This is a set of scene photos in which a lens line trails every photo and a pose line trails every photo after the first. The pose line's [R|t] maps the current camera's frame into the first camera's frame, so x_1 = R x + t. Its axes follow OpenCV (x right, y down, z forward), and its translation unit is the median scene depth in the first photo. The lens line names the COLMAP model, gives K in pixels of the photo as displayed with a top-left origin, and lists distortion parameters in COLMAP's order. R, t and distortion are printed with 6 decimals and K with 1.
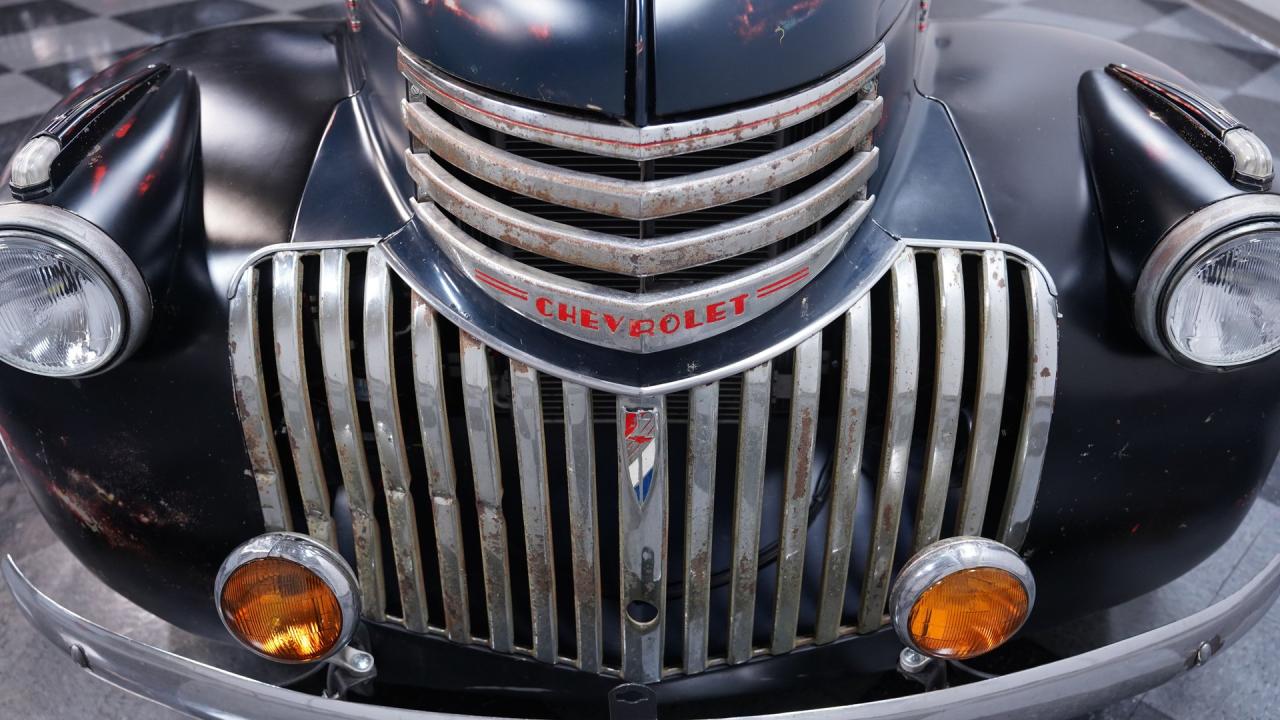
lens RADIAL K [[1037.3, 0, 640.0], [0, 1037.3, 360.0], [0, 0, 1]] dist [-0.115908, 0.074715]
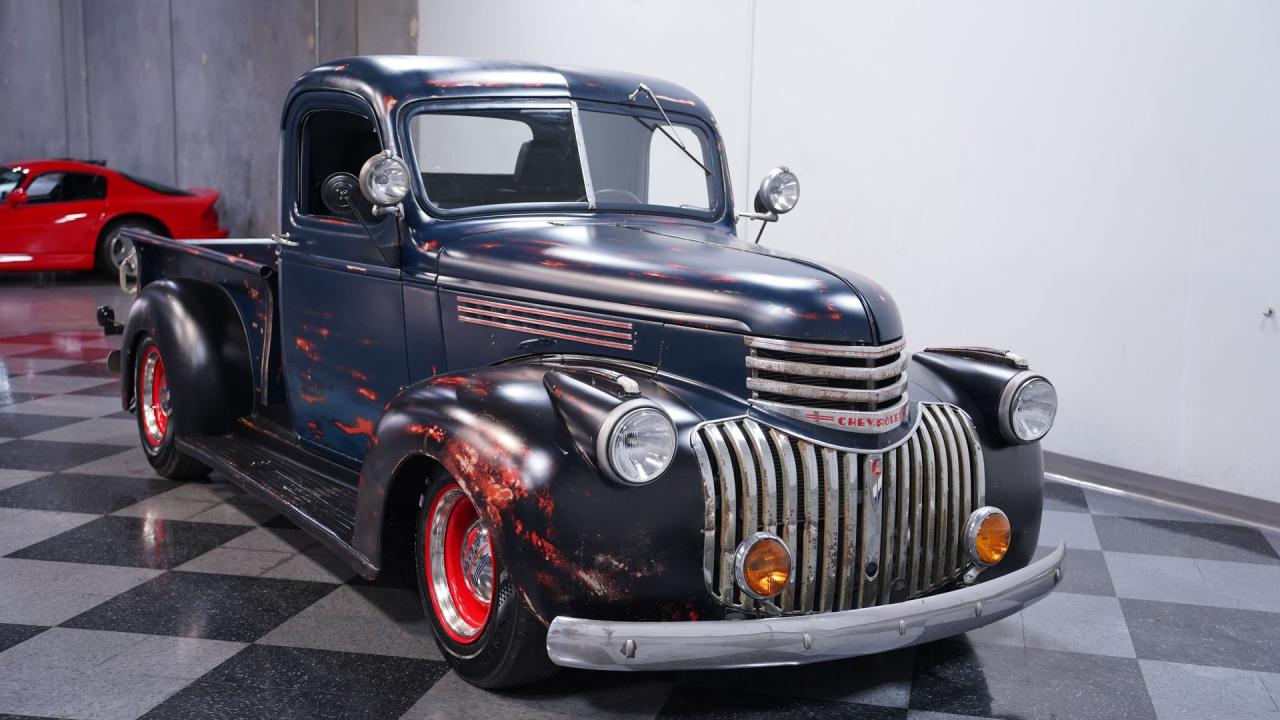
lens RADIAL K [[1519.5, 0, 640.0], [0, 1519.5, 360.0], [0, 0, 1]] dist [0.115643, 0.201681]
pose [[0.865171, -0.053860, 0.498576, -2.157413], [0.250884, 0.907337, -0.337337, 0.863349], [-0.434207, 0.416939, 0.798515, -1.680761]]
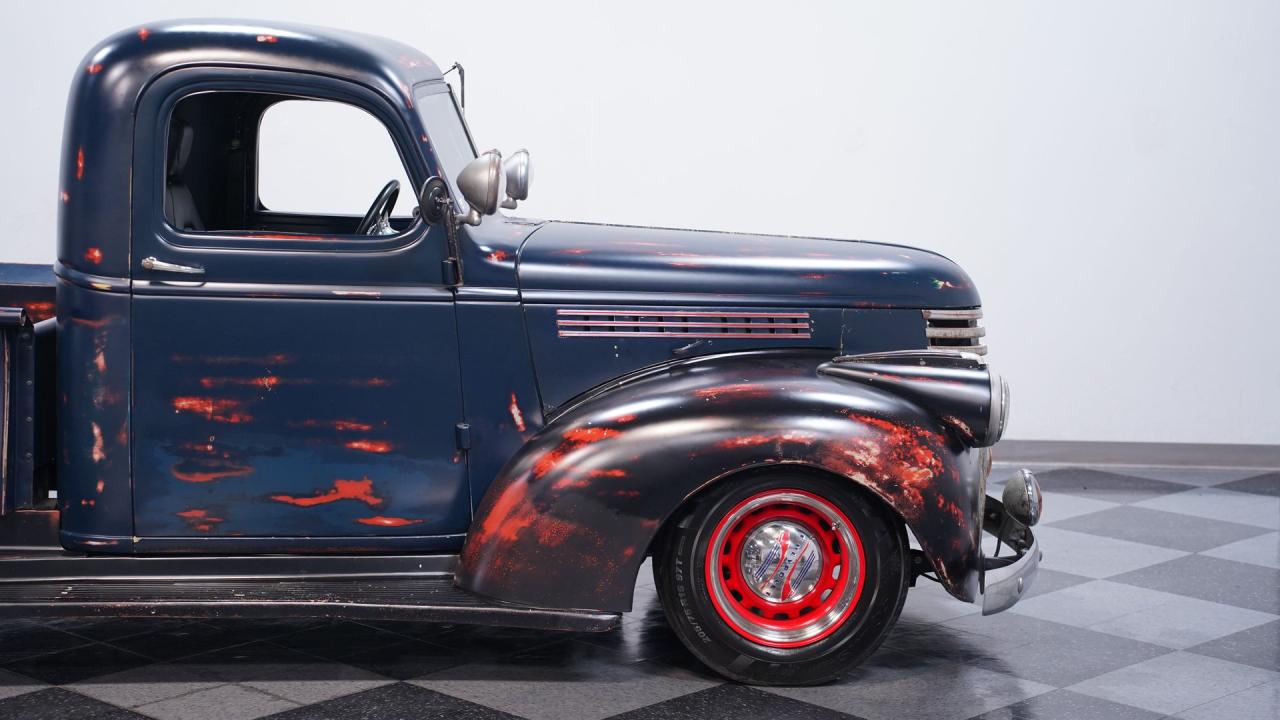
lens RADIAL K [[1962.4, 0, 640.0], [0, 1962.4, 360.0], [0, 0, 1]] dist [0.313085, -0.051377]
pose [[-0.005469, -0.120558, 0.992691, -5.318885], [0.515394, 0.850358, 0.106111, -1.131736], [-0.856936, 0.512208, 0.057484, 1.405950]]
